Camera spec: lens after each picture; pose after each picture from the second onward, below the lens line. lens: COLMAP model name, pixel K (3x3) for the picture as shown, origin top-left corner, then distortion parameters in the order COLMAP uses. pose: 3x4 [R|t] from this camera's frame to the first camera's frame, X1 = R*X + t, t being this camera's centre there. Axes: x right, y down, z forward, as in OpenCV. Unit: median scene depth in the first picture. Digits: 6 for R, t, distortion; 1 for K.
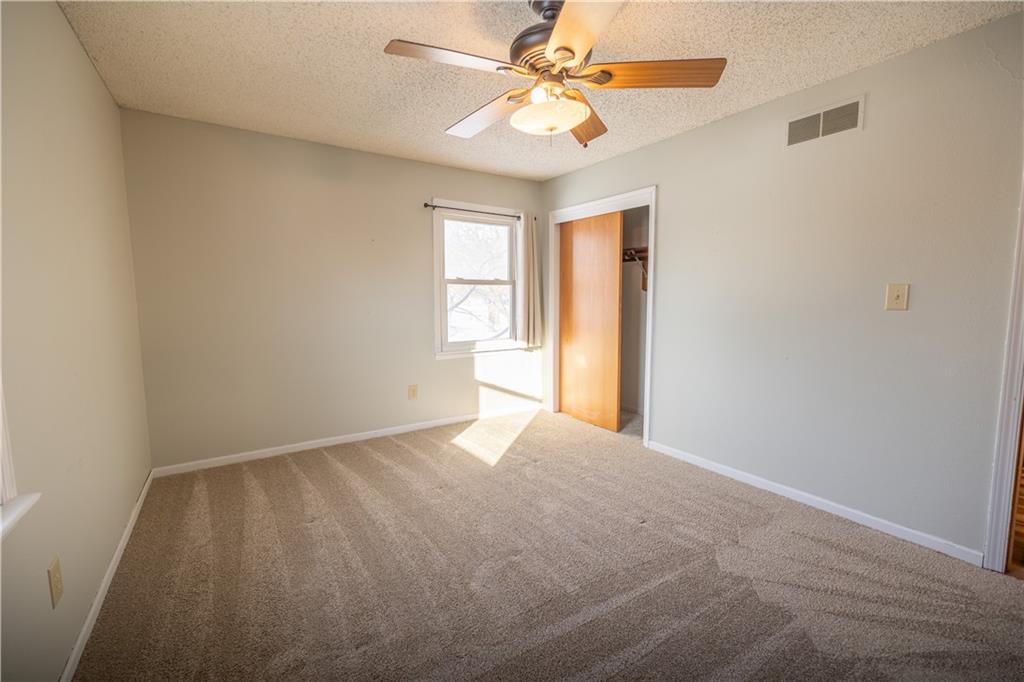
lens RADIAL K [[431.4, 0, 517.5], [0, 431.4, 338.4], [0, 0, 1]] dist [-0.000076, -0.000084]
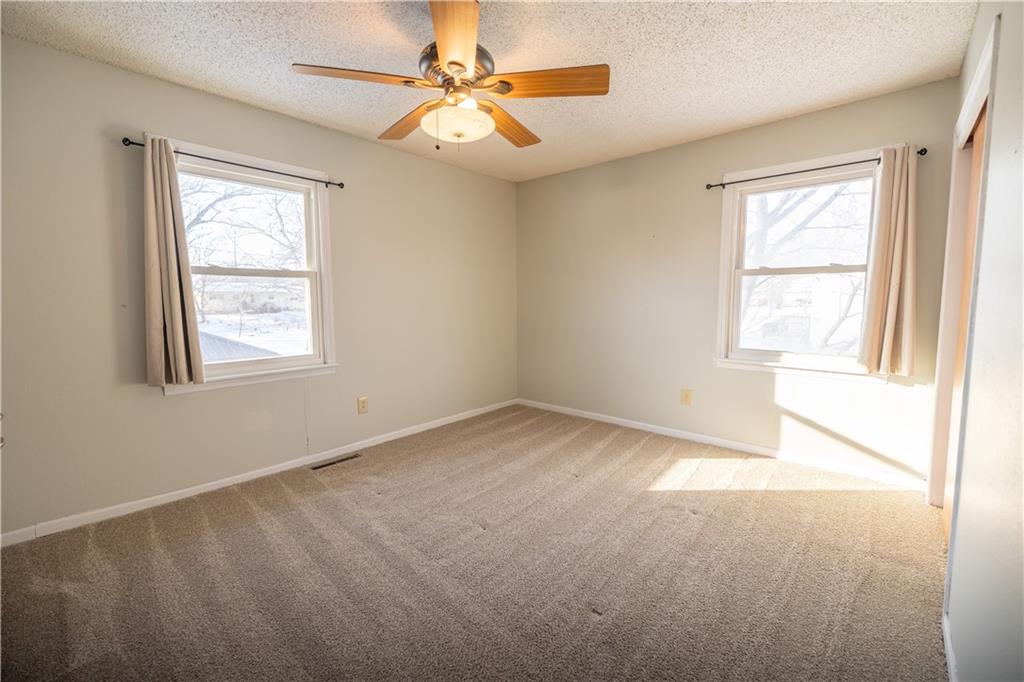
lens RADIAL K [[431.4, 0, 517.5], [0, 431.4, 338.4], [0, 0, 1]] dist [-0.000076, -0.000084]
pose [[0.245185, 0.087525, -0.965517, 0.527297], [-0.091739, 0.993542, 0.066769, -0.025741], [0.965126, 0.072205, 0.251631, 0.407018]]
